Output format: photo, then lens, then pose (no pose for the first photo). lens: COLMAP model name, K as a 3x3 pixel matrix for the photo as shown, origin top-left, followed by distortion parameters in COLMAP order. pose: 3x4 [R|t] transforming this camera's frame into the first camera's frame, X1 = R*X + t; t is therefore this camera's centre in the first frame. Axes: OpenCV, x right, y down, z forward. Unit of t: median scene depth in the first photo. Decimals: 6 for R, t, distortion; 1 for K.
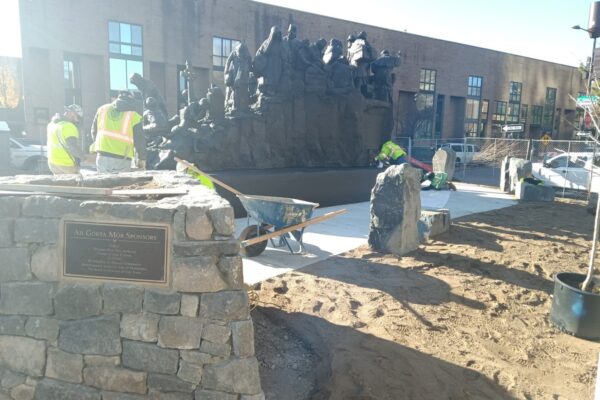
lens RADIAL K [[443.4, 0, 303.7], [0, 443.4, 200.2], [0, 0, 1]] dist [0.070864, -0.081887]
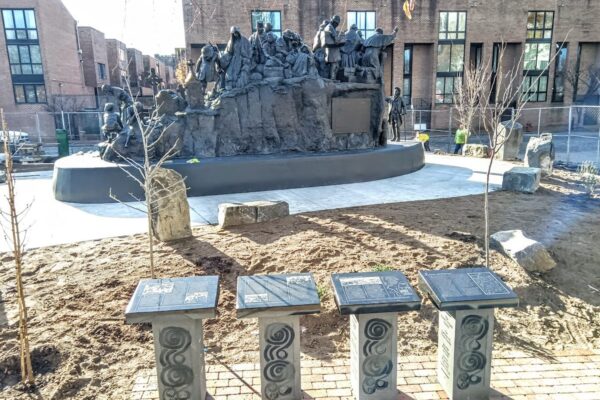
lens RADIAL K [[443.4, 0, 303.7], [0, 443.4, 200.2], [0, 0, 1]] dist [0.070864, -0.081887]
pose [[0.904098, 0.043611, -0.425095, 0.455690], [-0.013200, 0.997154, 0.074226, -0.034089], [0.427122, -0.061496, 0.902100, 0.035884]]
